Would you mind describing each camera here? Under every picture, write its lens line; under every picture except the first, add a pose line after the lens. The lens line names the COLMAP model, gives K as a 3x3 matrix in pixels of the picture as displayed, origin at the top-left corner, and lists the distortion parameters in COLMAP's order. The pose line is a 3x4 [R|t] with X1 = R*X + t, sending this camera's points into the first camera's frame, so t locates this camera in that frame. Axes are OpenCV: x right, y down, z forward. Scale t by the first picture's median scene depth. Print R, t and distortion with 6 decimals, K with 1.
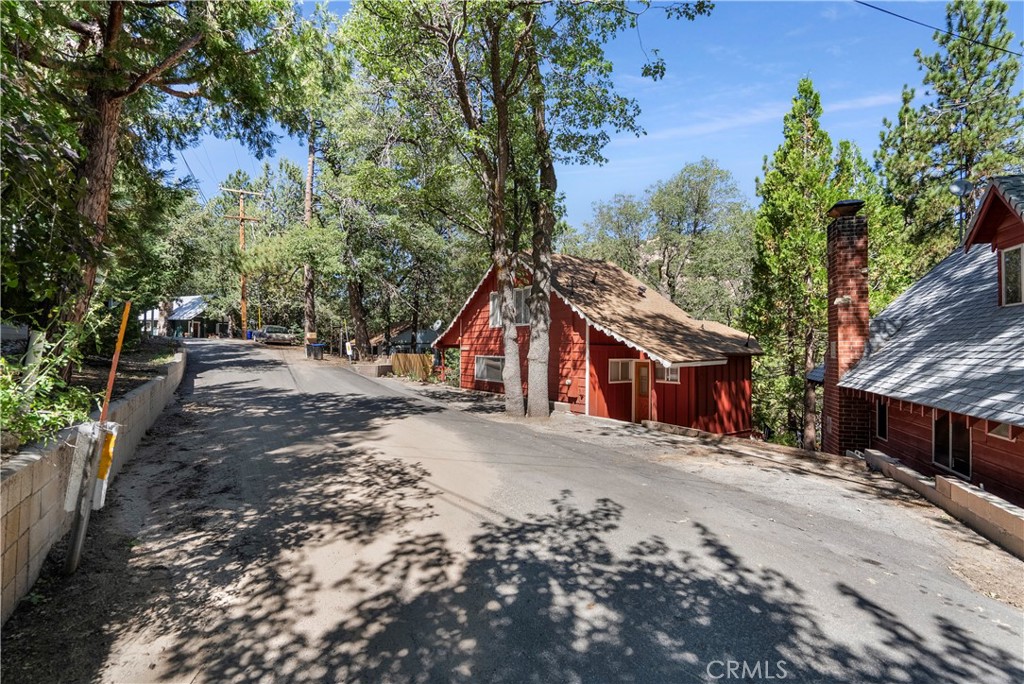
lens RADIAL K [[462.3, 0, 512.0], [0, 462.3, 342.0], [0, 0, 1]] dist [-0.002668, 0.008171]
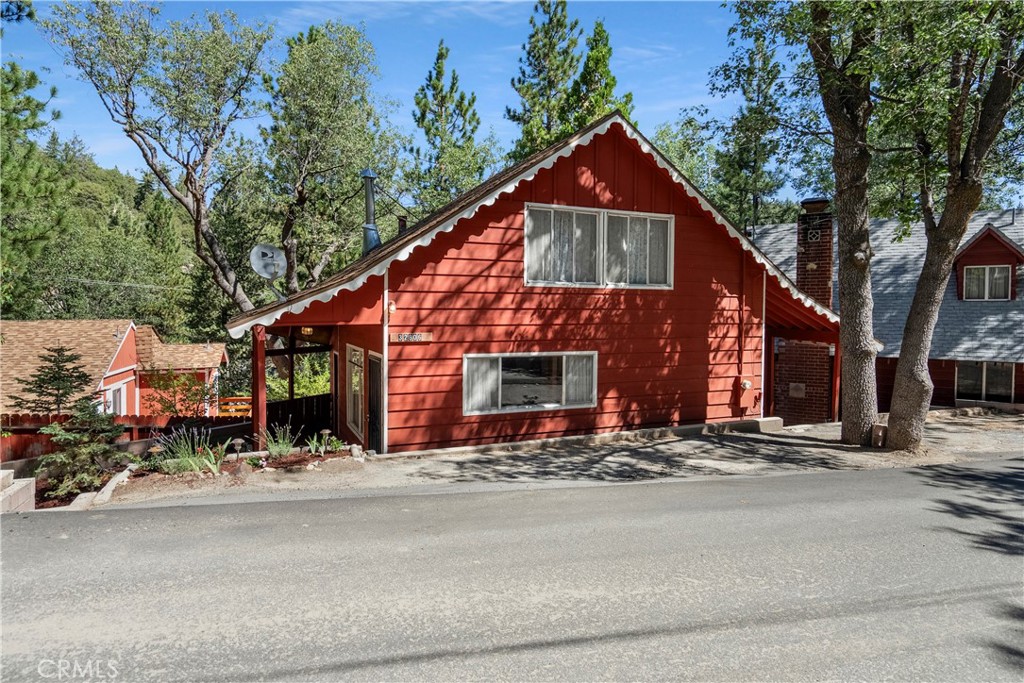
lens RADIAL K [[593.7, 0, 511.1], [0, 593.7, 330.0], [0, 0, 1]] dist [0.026527, 0.000732]
pose [[0.204831, -0.039513, 0.978000, -0.702873], [-0.019415, 0.998824, 0.044421, -0.017913], [-0.978605, -0.028087, 0.203823, 1.092871]]
